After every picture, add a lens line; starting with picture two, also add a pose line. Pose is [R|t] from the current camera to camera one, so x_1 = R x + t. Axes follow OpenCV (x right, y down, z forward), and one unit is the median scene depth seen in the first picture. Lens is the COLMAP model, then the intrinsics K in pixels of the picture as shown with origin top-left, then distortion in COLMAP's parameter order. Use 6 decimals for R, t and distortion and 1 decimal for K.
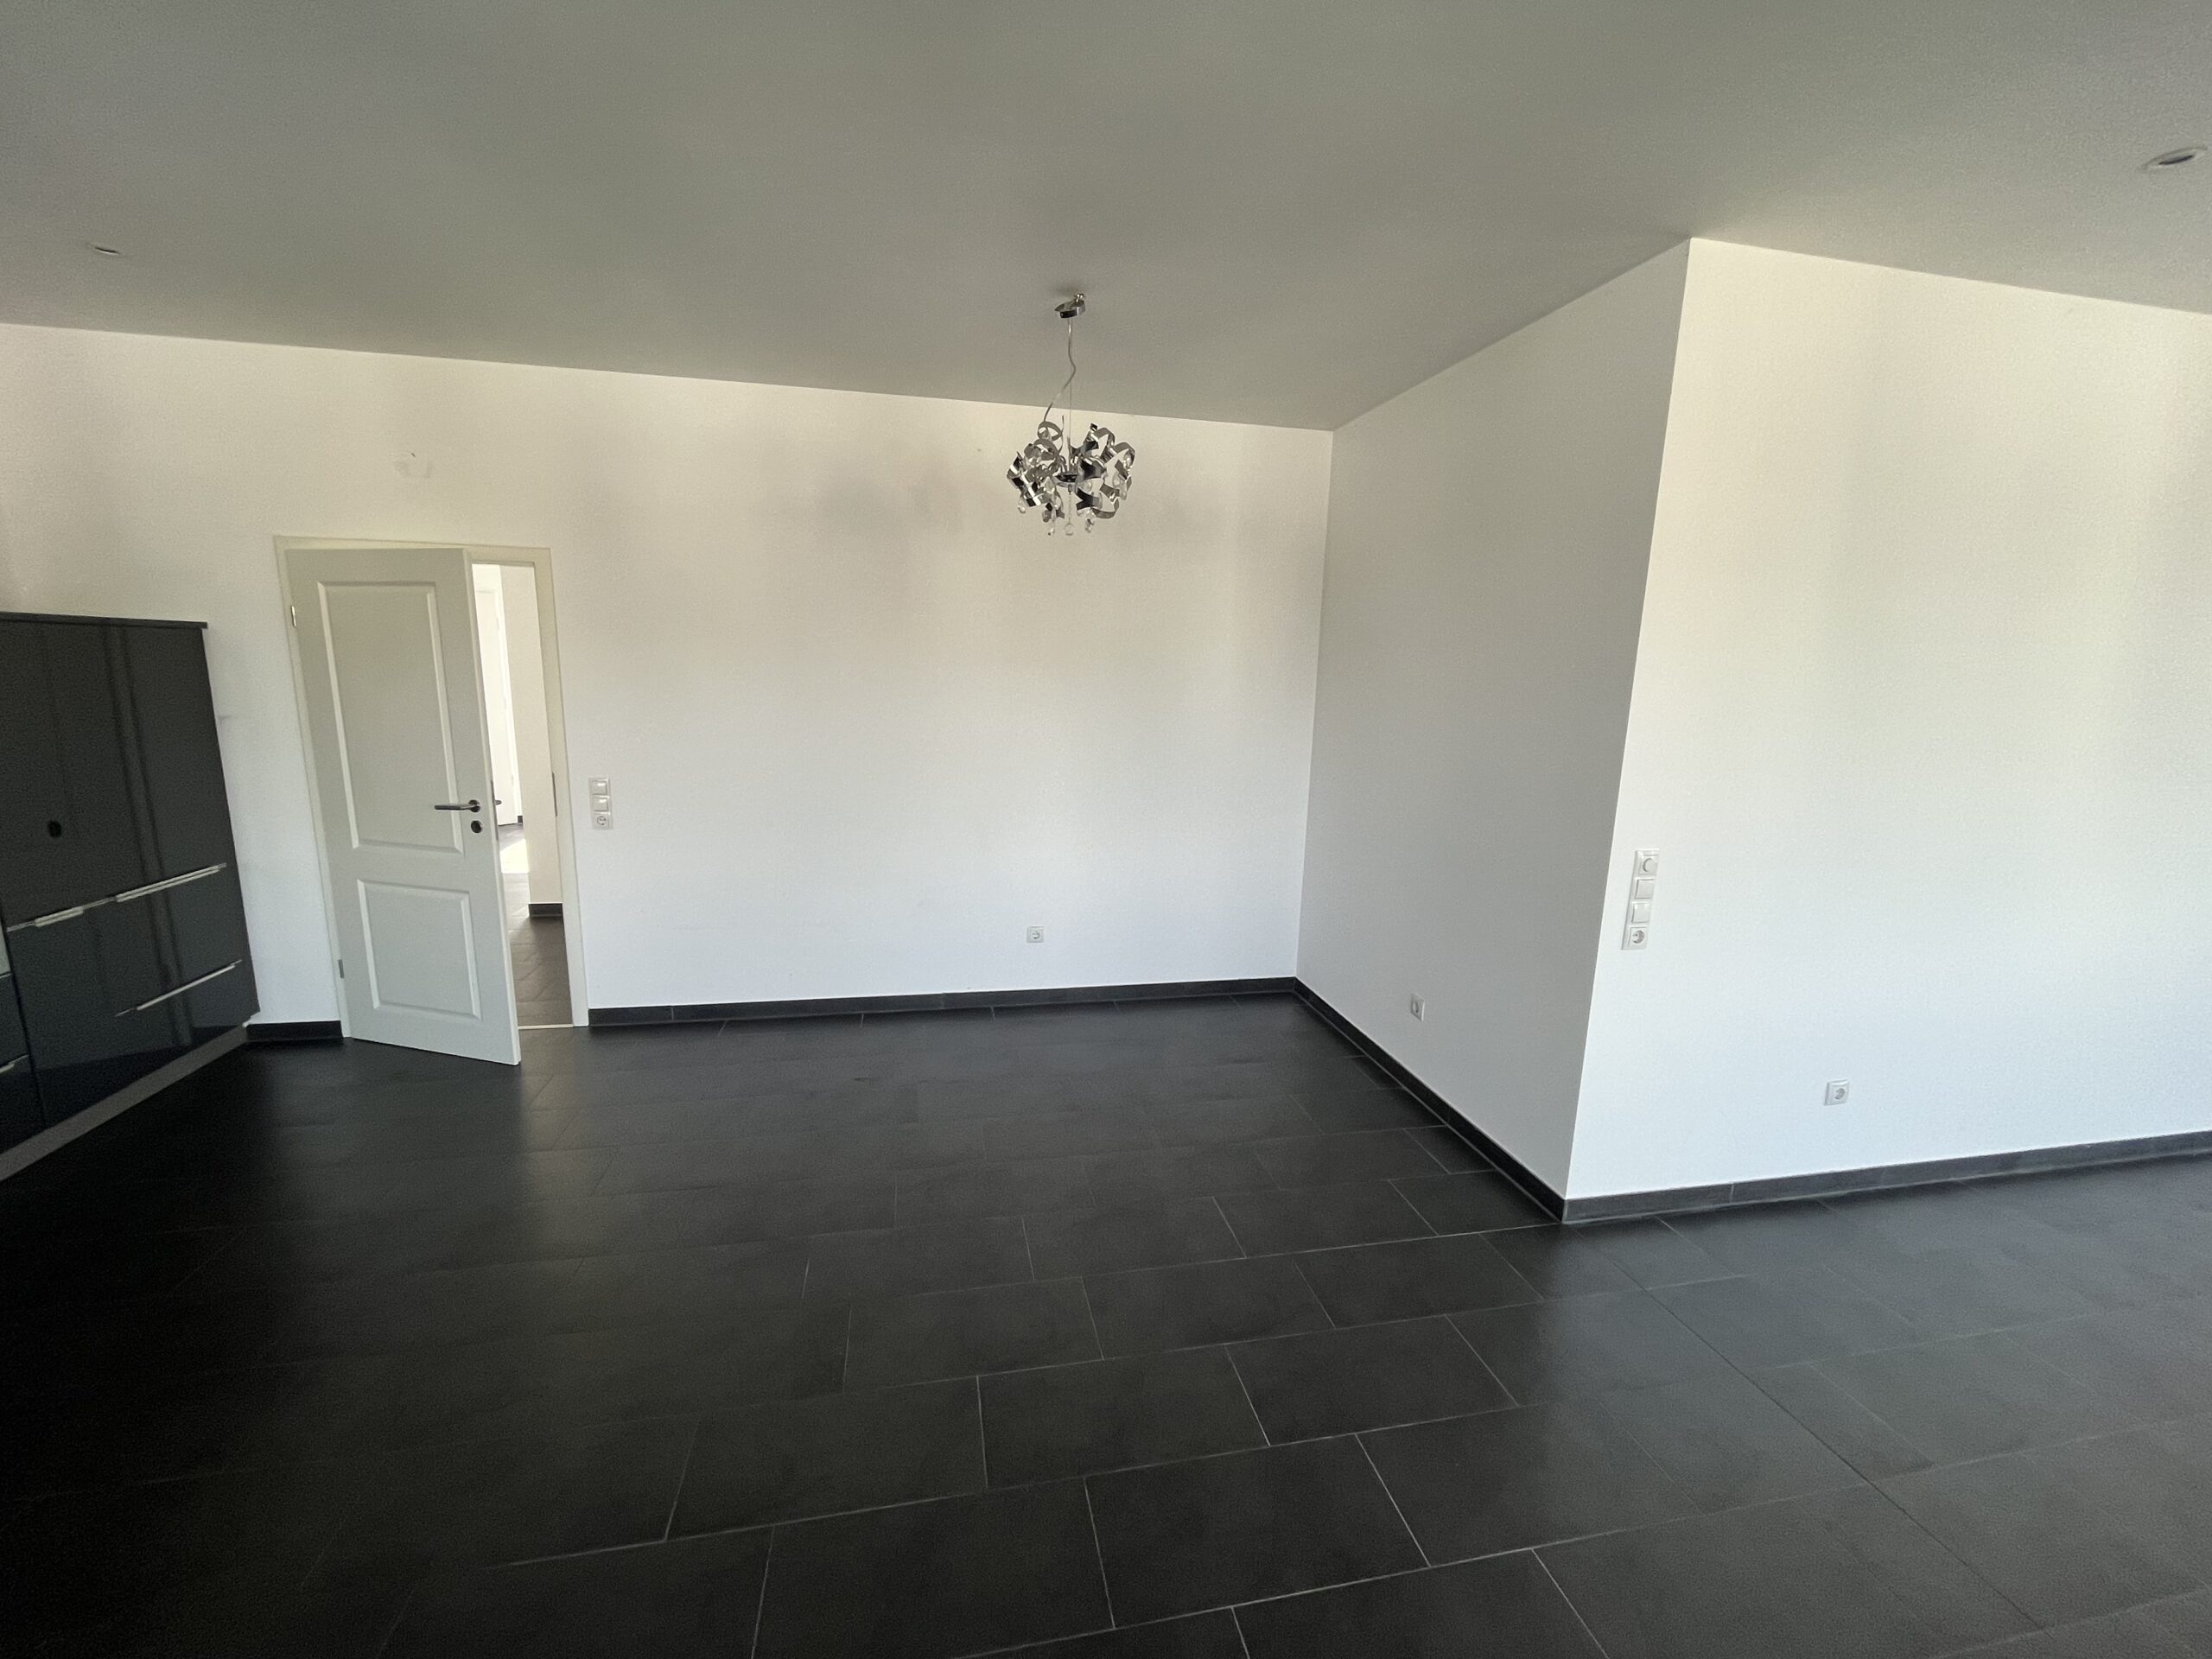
lens RADIAL K [[880.3, 0, 1106.0], [0, 880.3, 829.5], [0, 0, 1]] dist [0.000350, 0.000047]
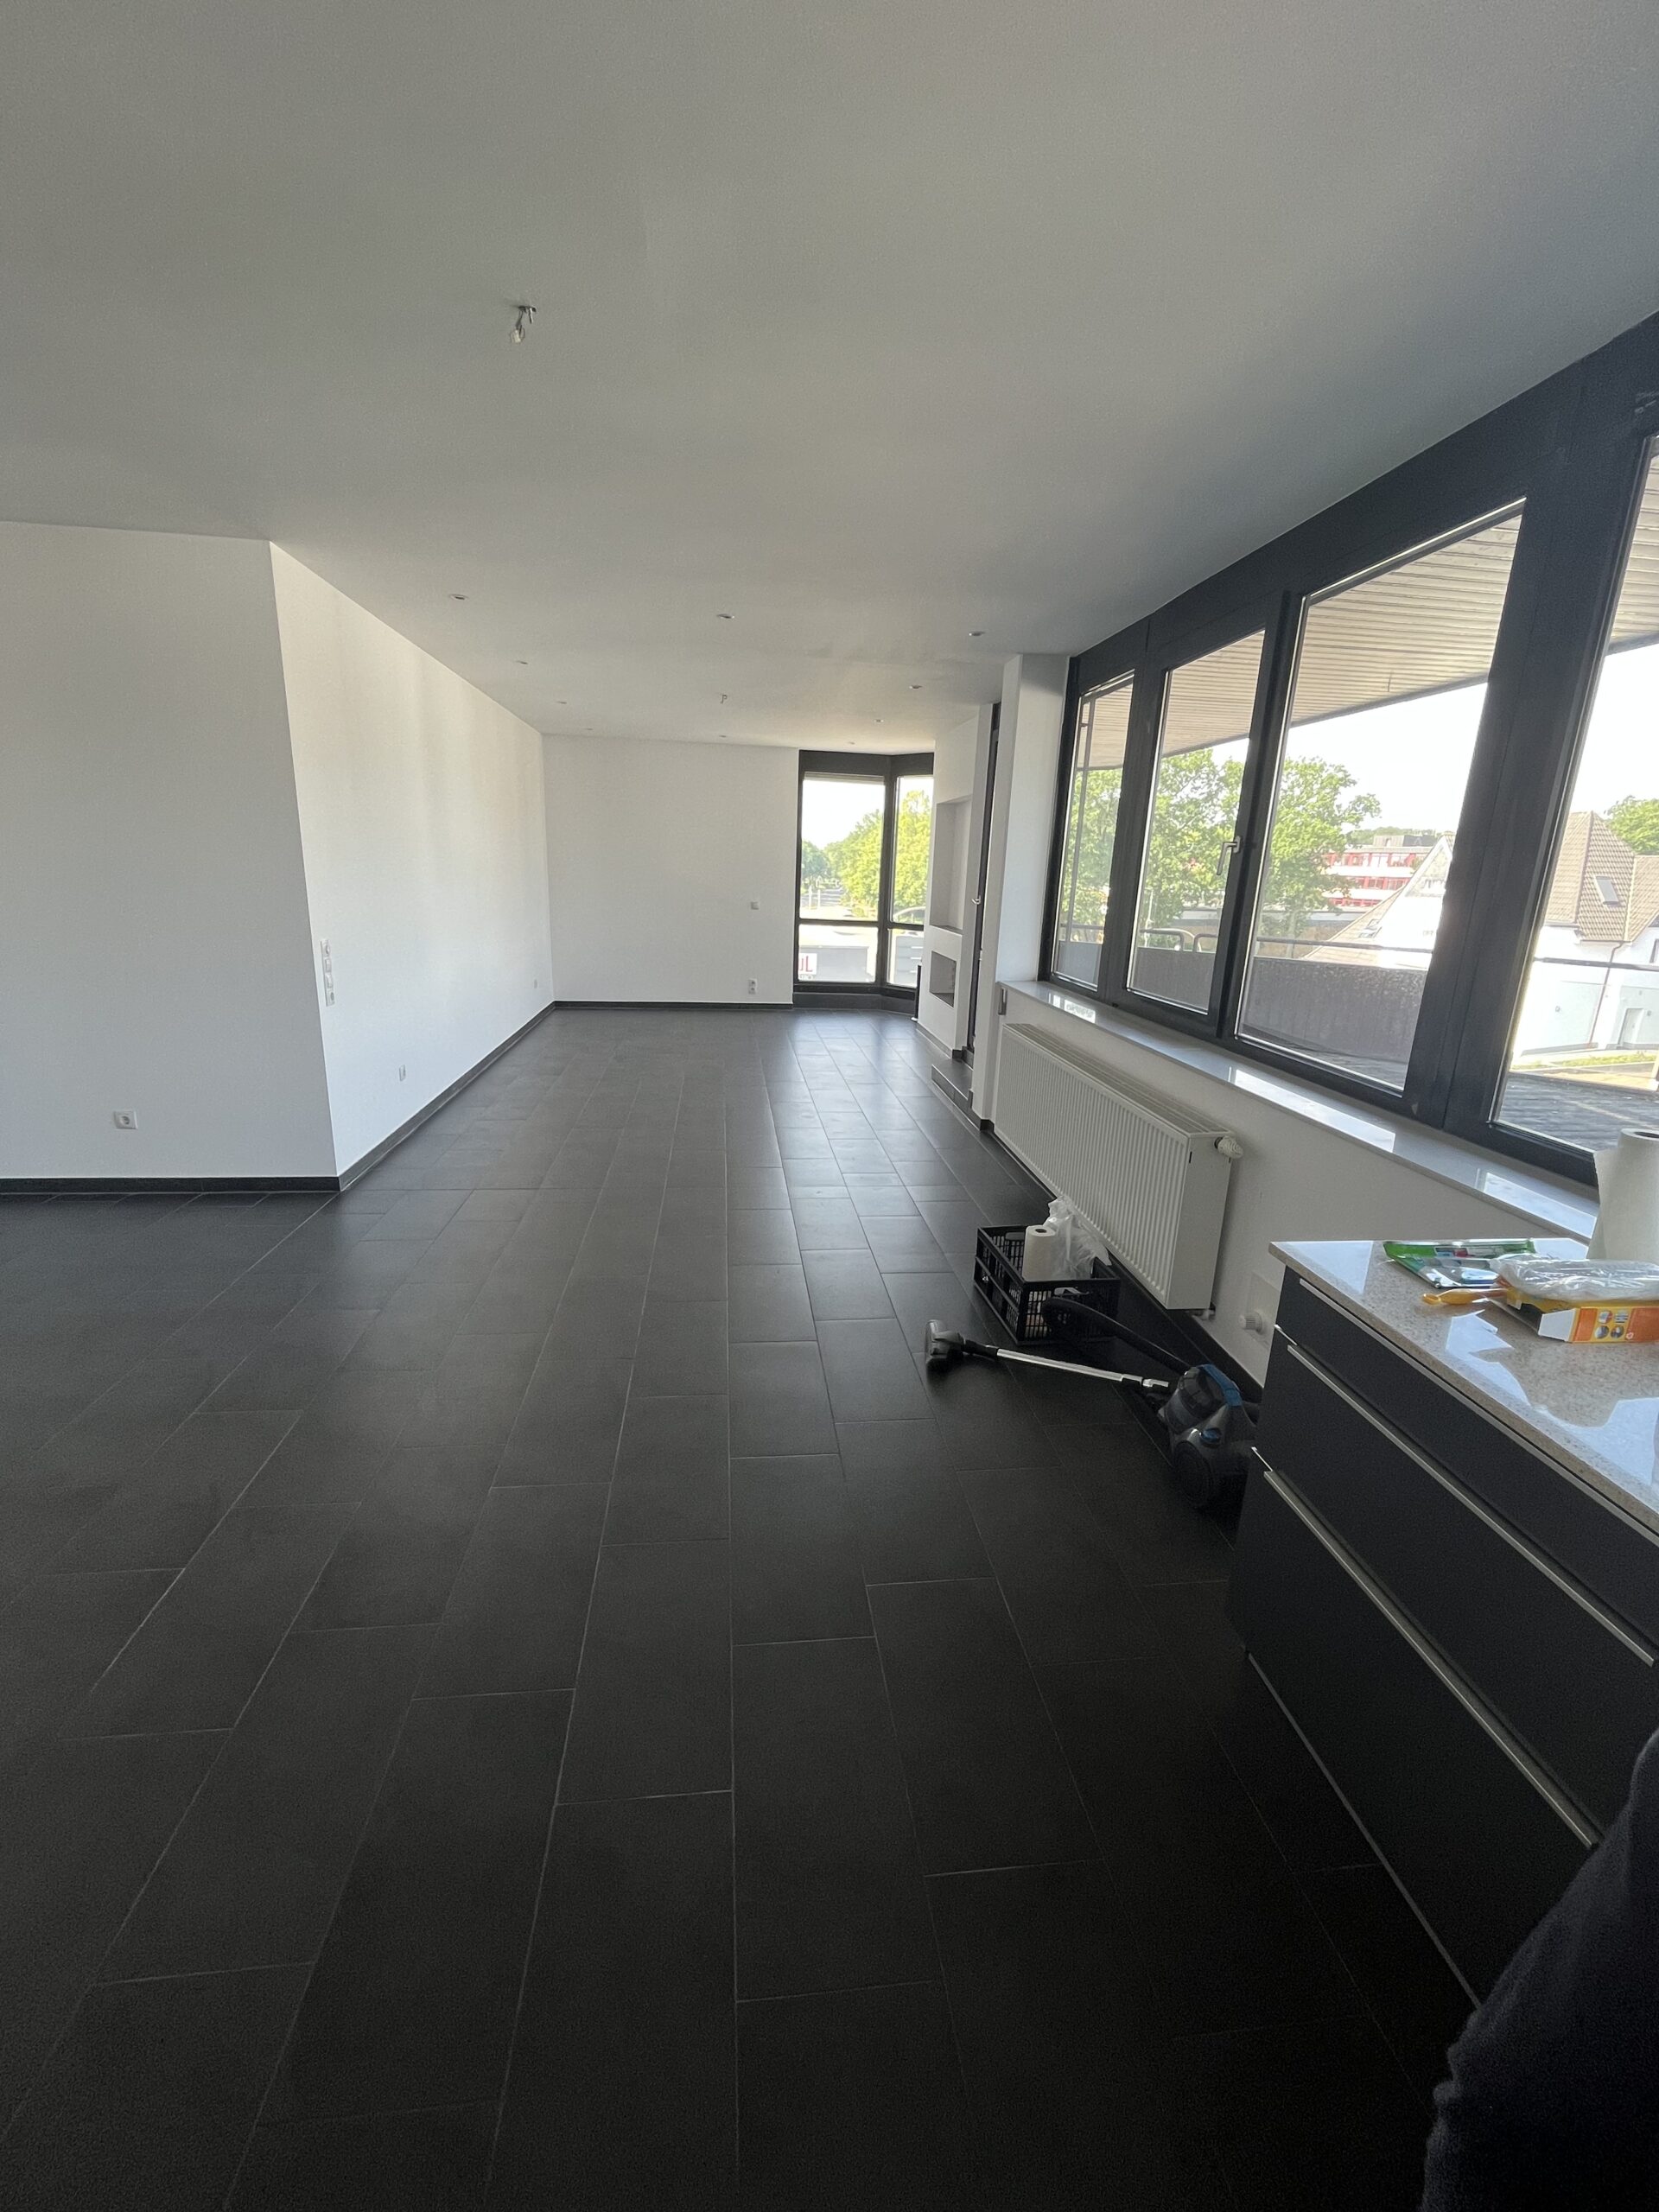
lens RADIAL K [[880.3, 0, 829.5], [0, 880.3, 1106.0], [0, 0, 1]] dist [0.000350, 0.000047]
pose [[0.086296, -0.281946, 0.955541, -0.861209], [0.144945, 0.952467, 0.267949, 0.014626], [-0.985669, 0.115378, 0.123061, -0.050372]]
